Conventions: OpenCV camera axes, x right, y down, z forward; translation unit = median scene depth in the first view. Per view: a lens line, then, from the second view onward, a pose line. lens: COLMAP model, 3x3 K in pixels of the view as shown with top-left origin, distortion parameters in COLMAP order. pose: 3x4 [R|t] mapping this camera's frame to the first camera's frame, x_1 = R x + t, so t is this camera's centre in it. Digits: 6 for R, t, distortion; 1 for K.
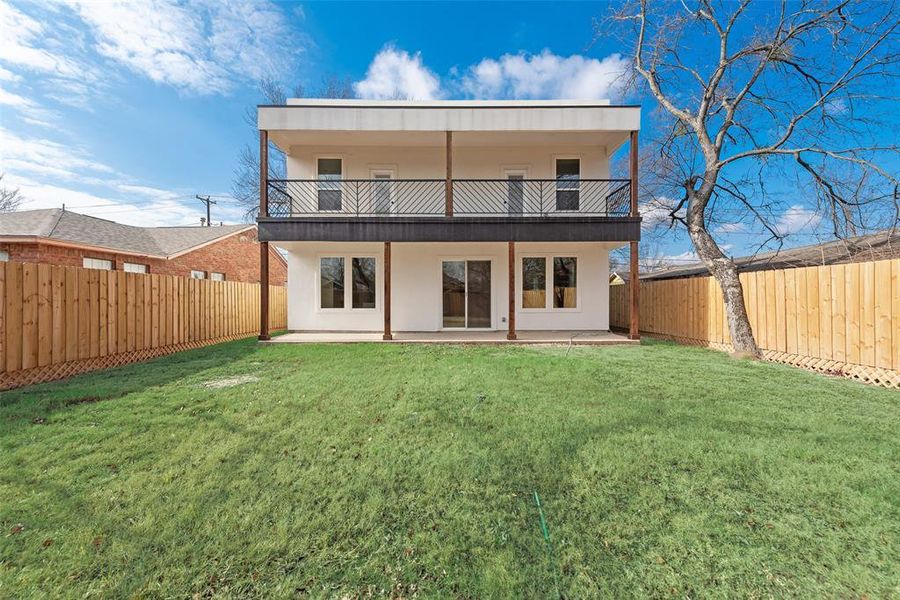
lens RADIAL K [[422.5, 0, 452.2], [0, 422.5, 302.7], [0, 0, 1]] dist [0.000962, -0.000115]
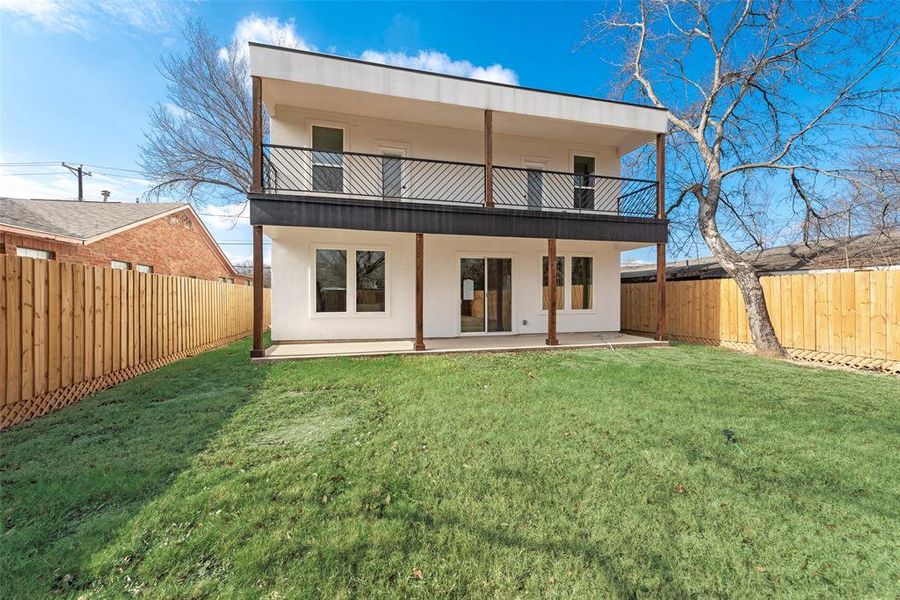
lens RADIAL K [[411.7, 0, 450.5], [0, 411.7, 297.6], [0, 0, 1]] dist [0.001867, 0.001143]
pose [[0.957794, -0.001033, 0.287453, -0.328473], [0.001786, 0.999996, -0.002357, -0.014248], [-0.287450, 0.002771, 0.957792, 0.201021]]
